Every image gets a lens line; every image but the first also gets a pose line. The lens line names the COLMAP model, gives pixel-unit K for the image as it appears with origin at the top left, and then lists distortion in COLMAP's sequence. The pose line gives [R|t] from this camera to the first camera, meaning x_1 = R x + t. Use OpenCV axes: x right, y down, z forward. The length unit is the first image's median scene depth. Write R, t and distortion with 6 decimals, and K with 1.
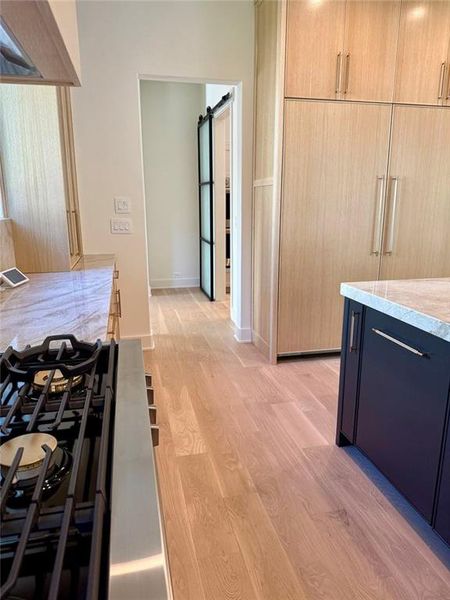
lens RADIAL K [[424.1, 0, 225.0], [0, 424.1, 300.0], [0, 0, 1]] dist [0.002409, 0.000738]
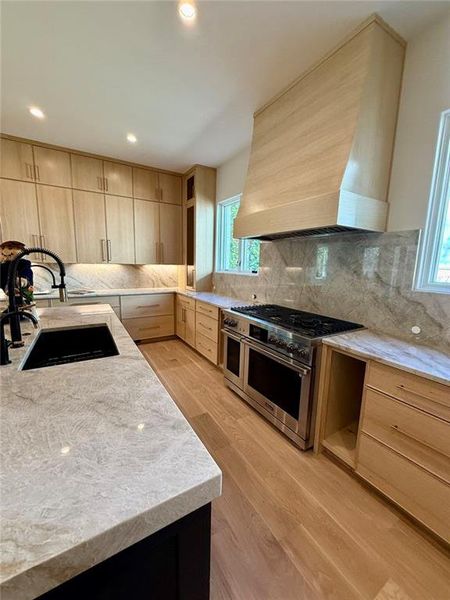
lens RADIAL K [[239.6, 0, 225.0], [0, 239.6, 300.0], [0, 0, 1]] dist [-0.003098, -0.000123]
pose [[-0.950150, 0.021208, -0.311071, 0.348632], [-0.095664, 0.929734, 0.355588, -0.291940], [0.296755, 0.367620, -0.881358, 1.163633]]
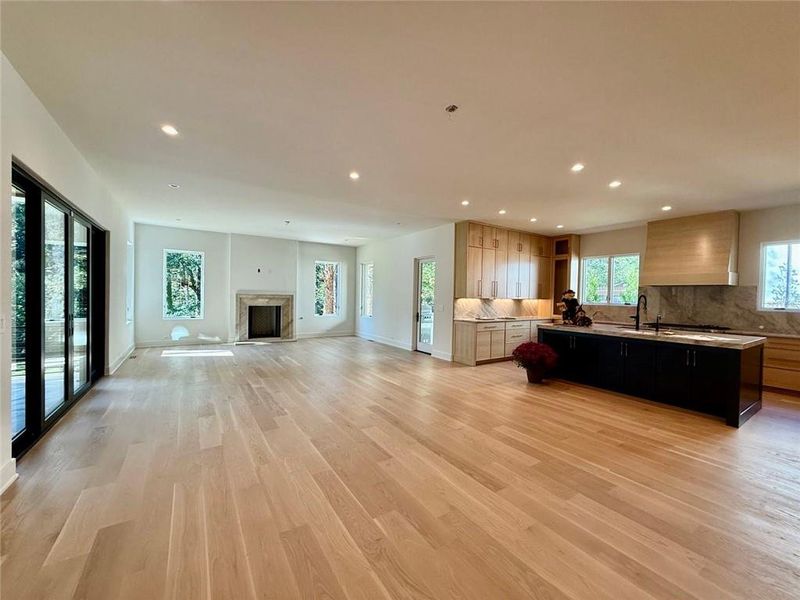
lens RADIAL K [[312.8, 0, 400.0], [0, 312.8, 300.0], [0, 0, 1]] dist [-0.002473, -0.000147]
pose [[-0.933573, -0.010464, -0.358235, 3.010175], [-0.099013, 0.968200, 0.229749, -0.467629], [0.344439, 0.249957, -0.904922, 1.870567]]
